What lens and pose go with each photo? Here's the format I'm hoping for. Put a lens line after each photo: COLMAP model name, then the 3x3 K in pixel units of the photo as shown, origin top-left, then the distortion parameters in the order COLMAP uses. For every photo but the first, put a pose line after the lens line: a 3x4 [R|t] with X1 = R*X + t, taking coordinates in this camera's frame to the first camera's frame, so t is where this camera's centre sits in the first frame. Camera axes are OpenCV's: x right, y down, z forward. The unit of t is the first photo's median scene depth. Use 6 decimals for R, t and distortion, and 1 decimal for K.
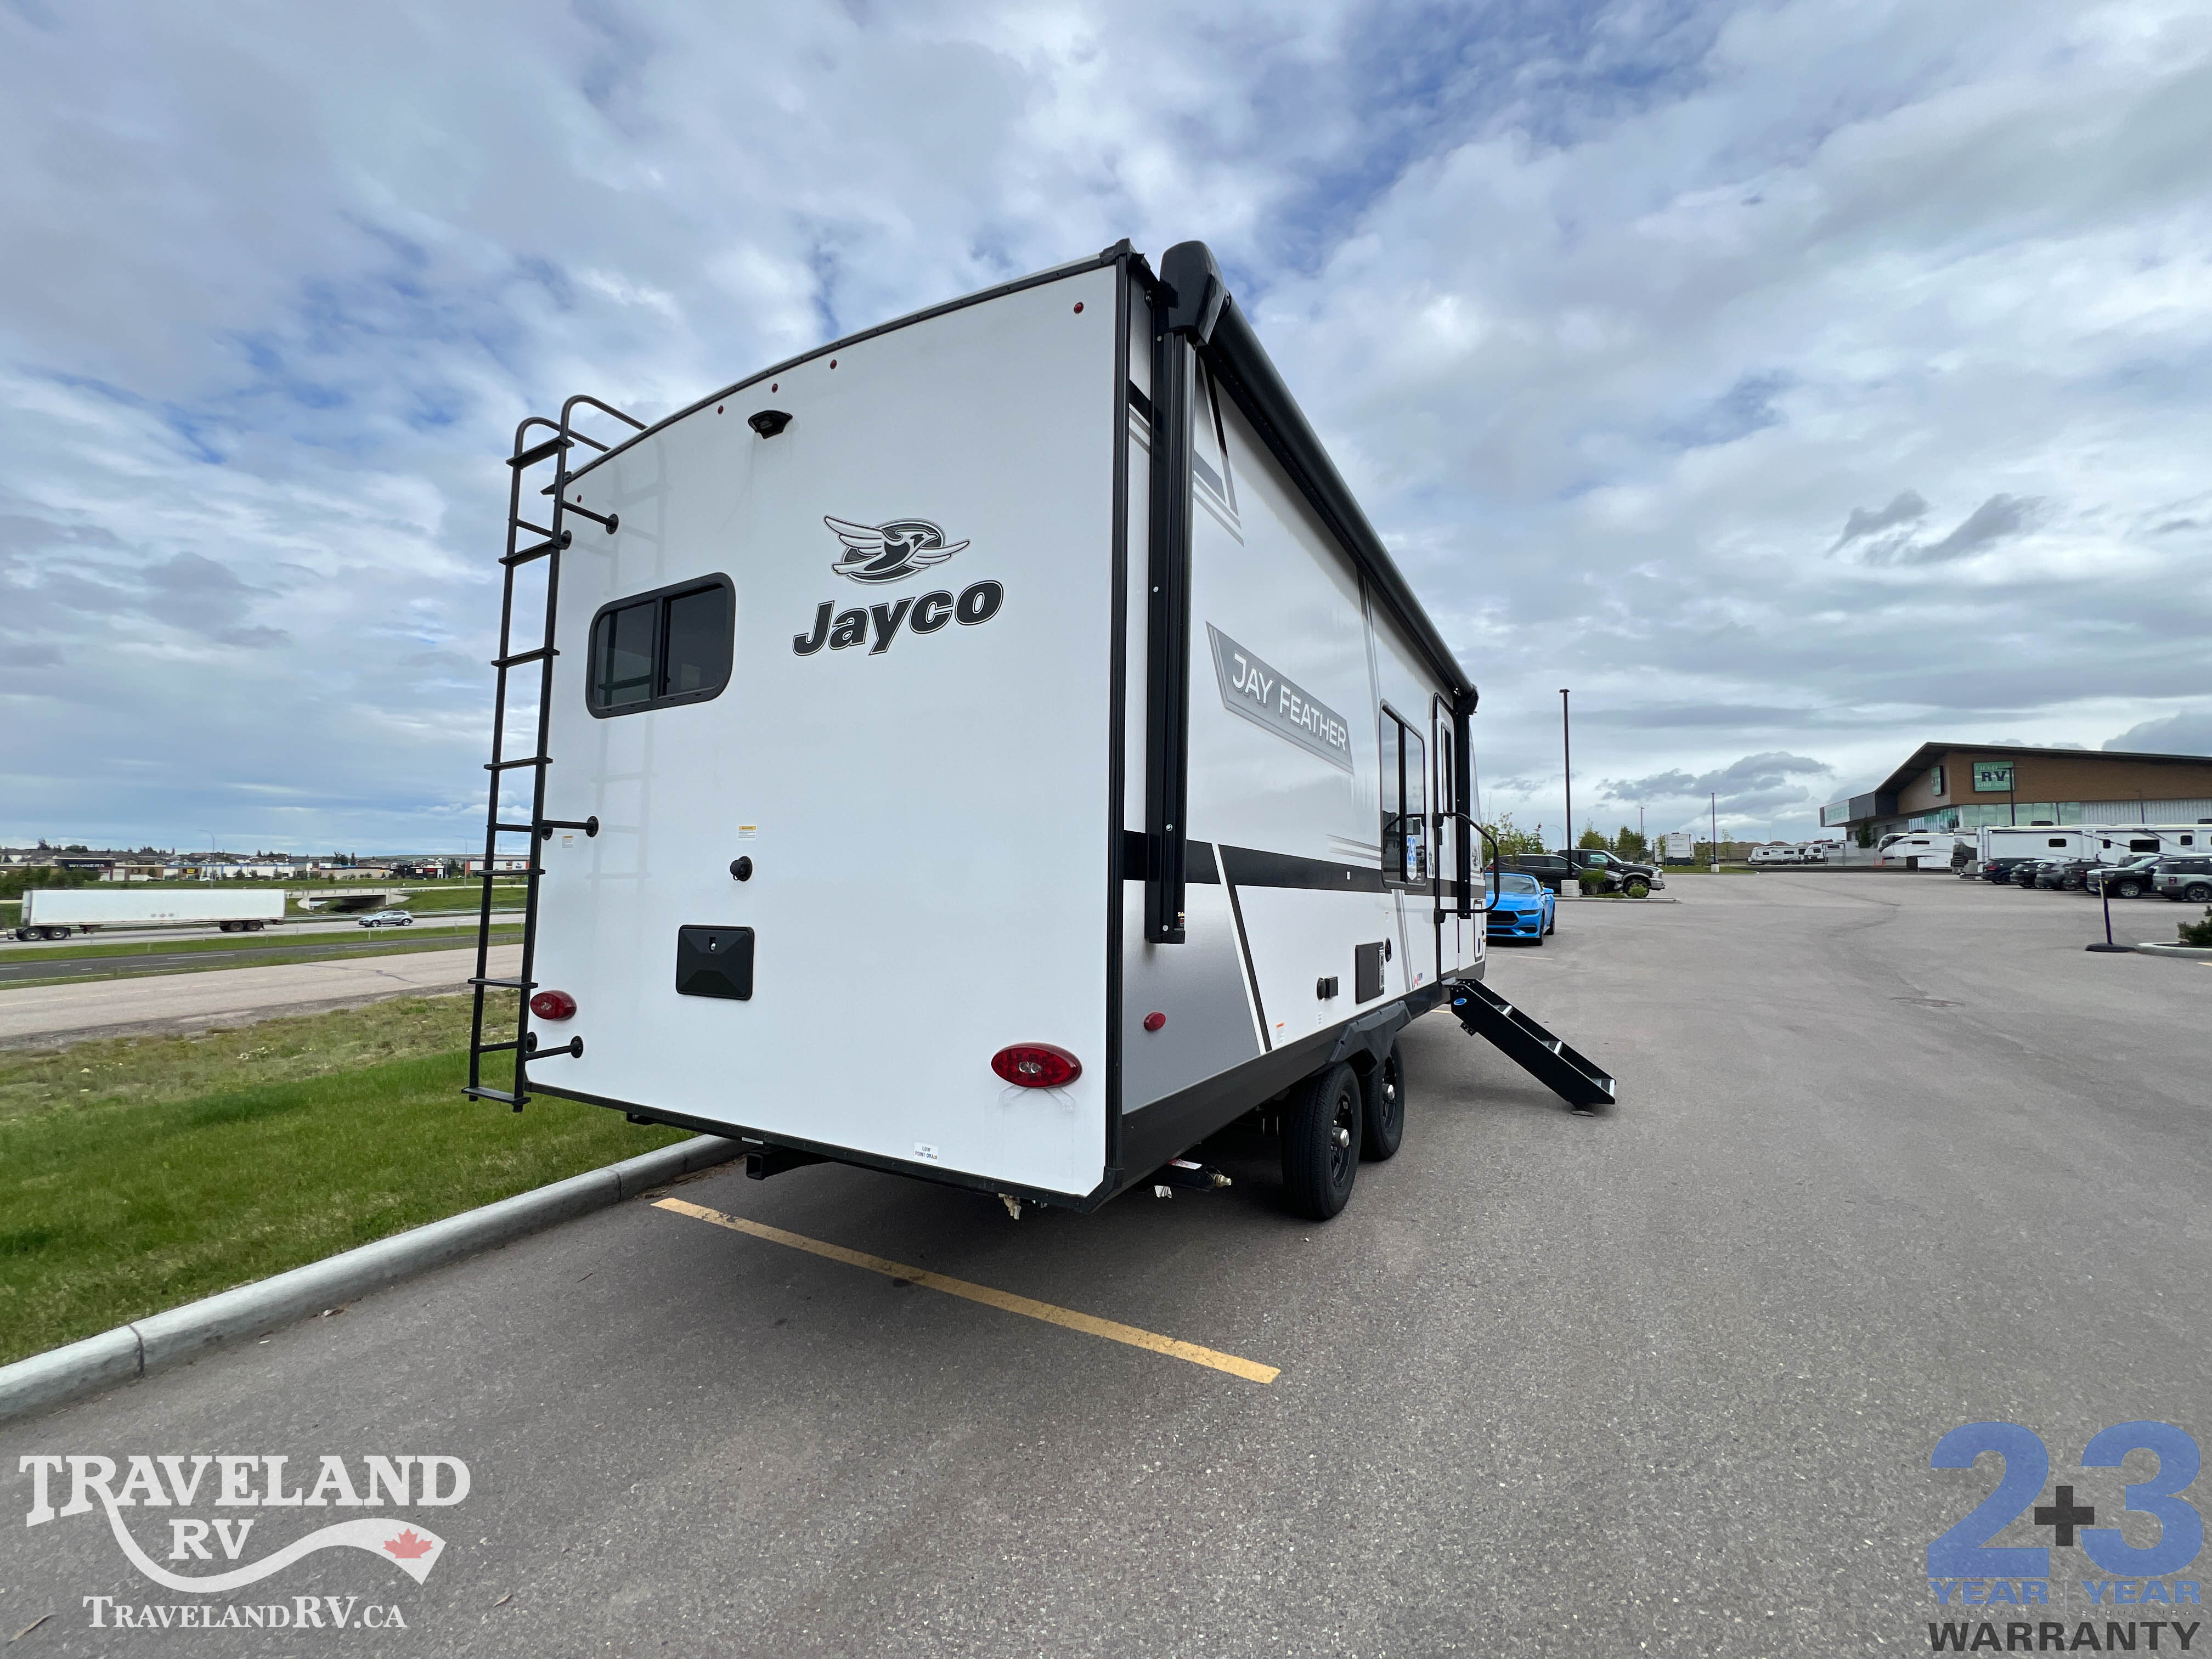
lens RADIAL K [[879.3, 0, 1104.1], [0, 879.3, 826.9], [0, 0, 1]] dist [-0.000140, 0.000249]
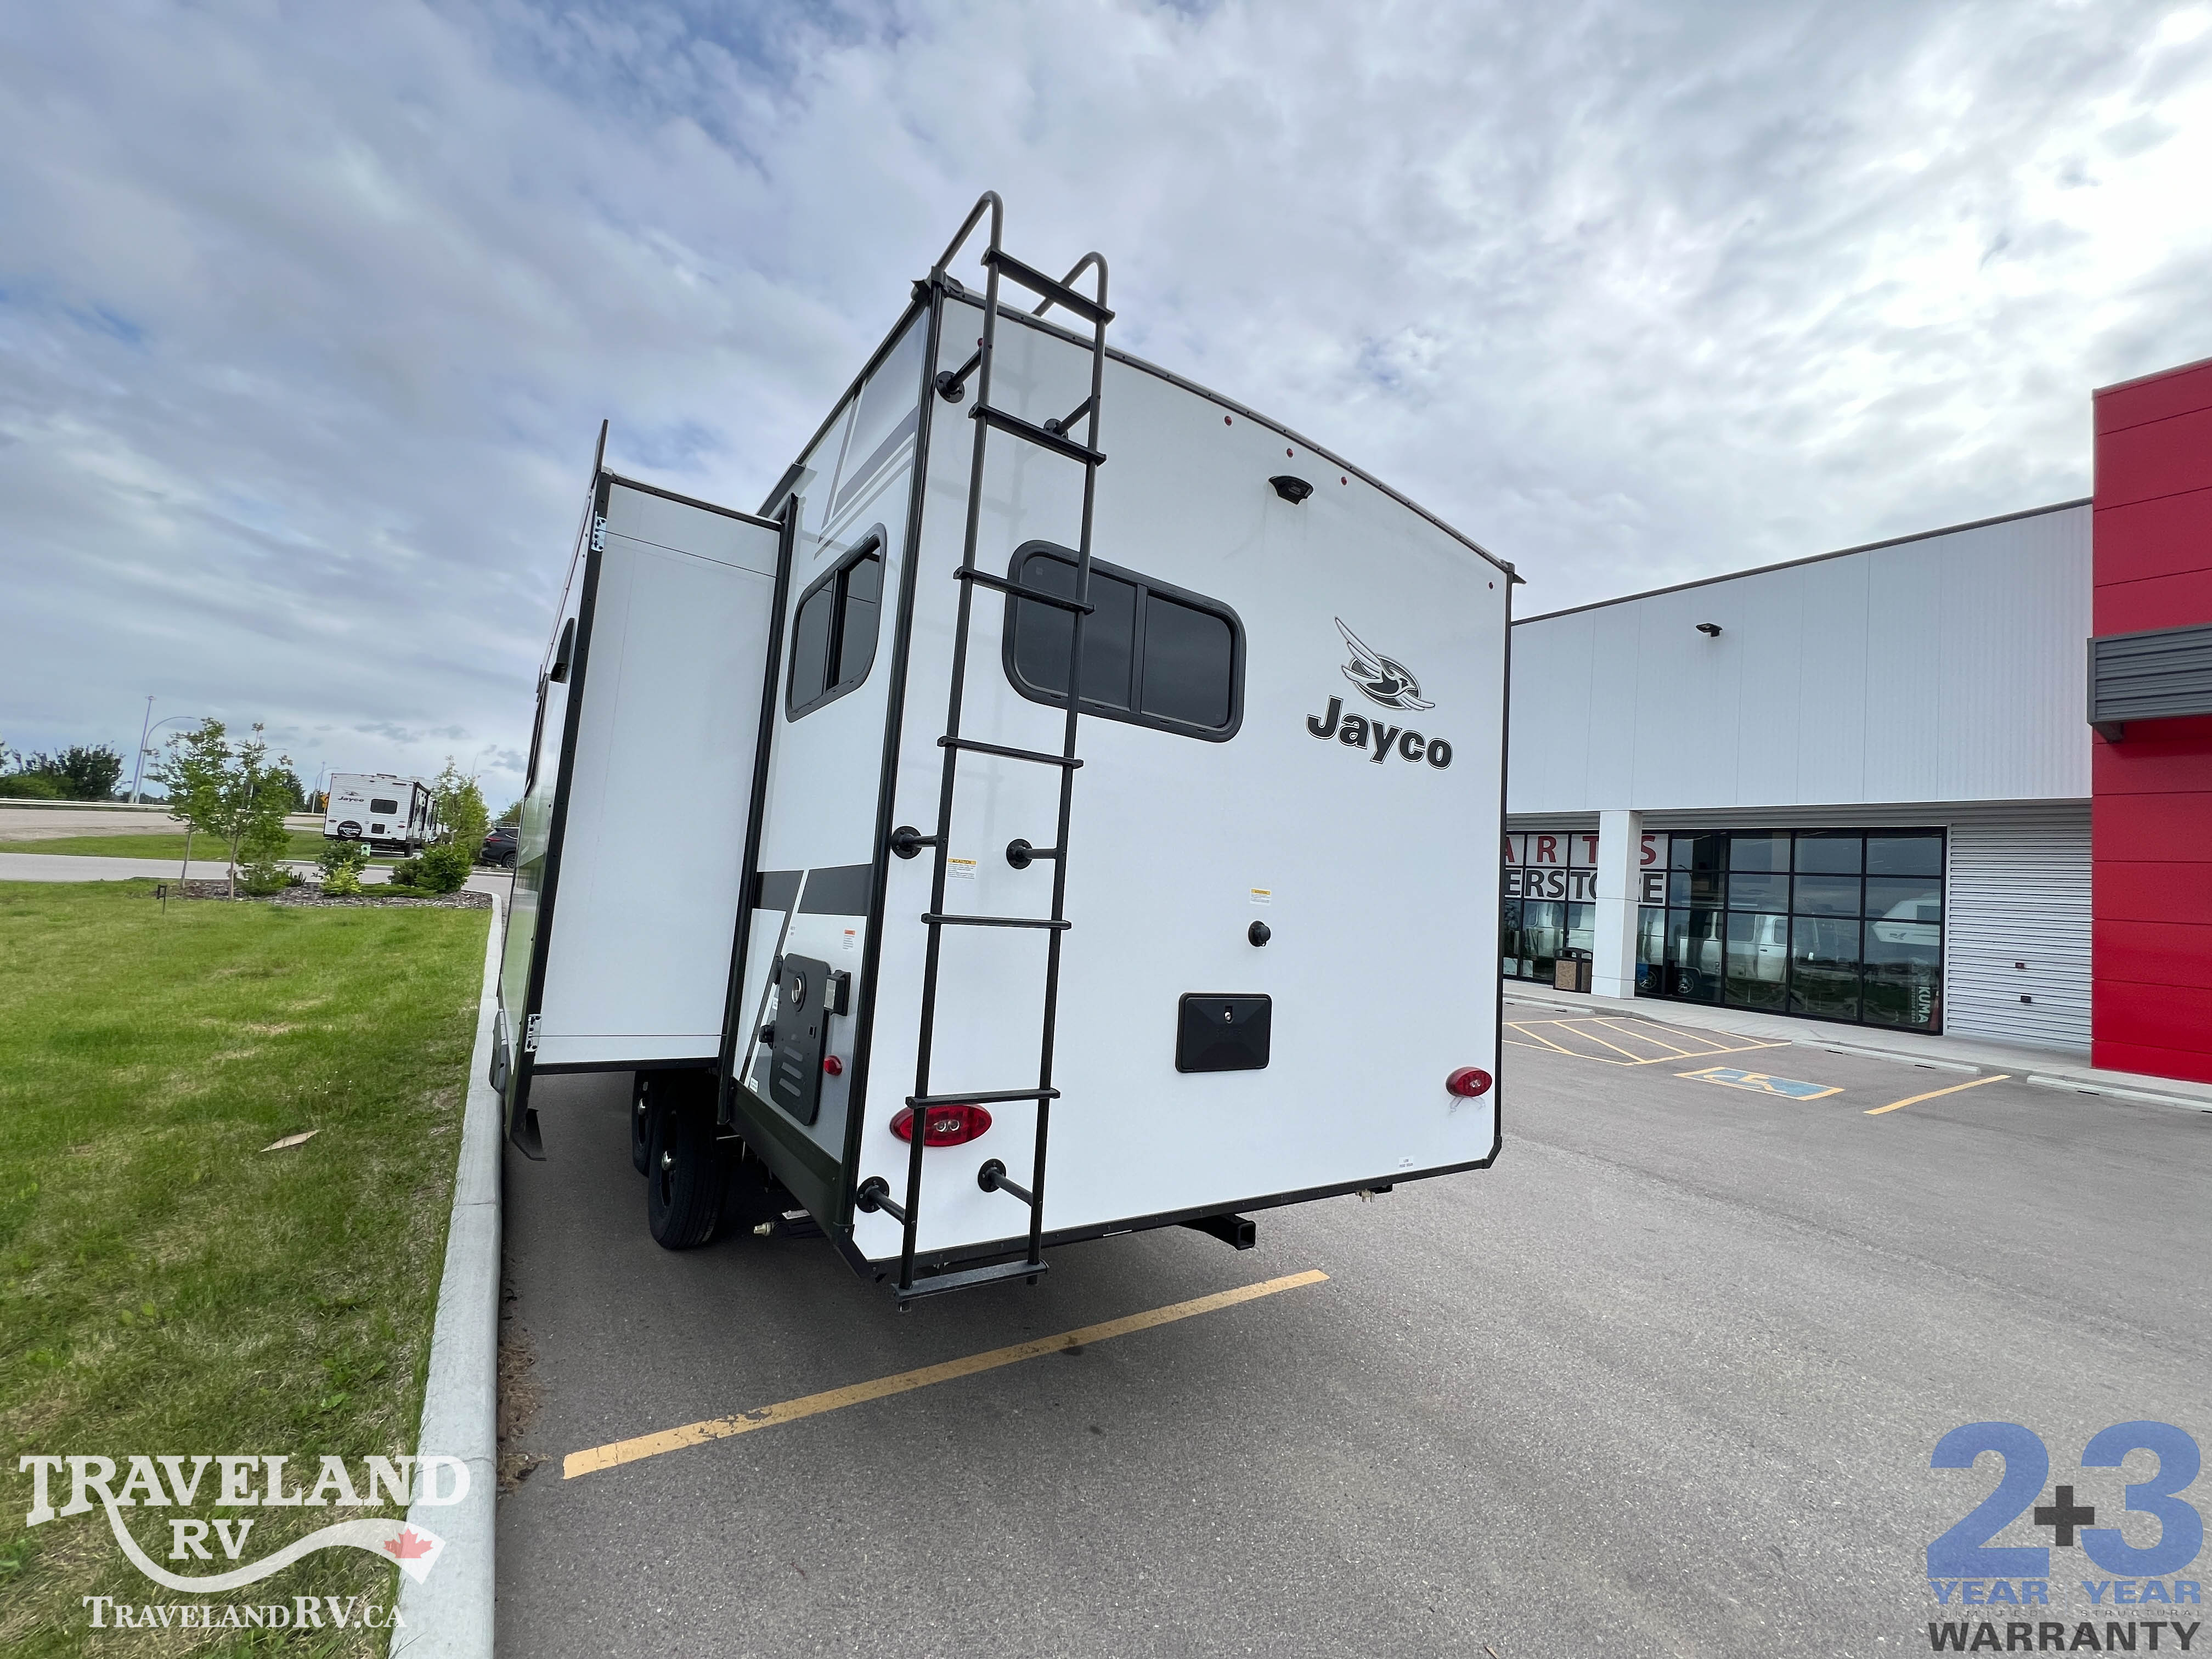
lens RADIAL K [[879.3, 0, 1101.6], [0, 879.3, 826.4], [0, 0, 1]] dist [-0.000140, 0.000249]
pose [[0.425979, 0.115204, 0.897369, -1.427756], [-0.139095, 0.988407, -0.060863, 0.013960], [-0.893977, -0.098893, 0.437065, 0.770105]]
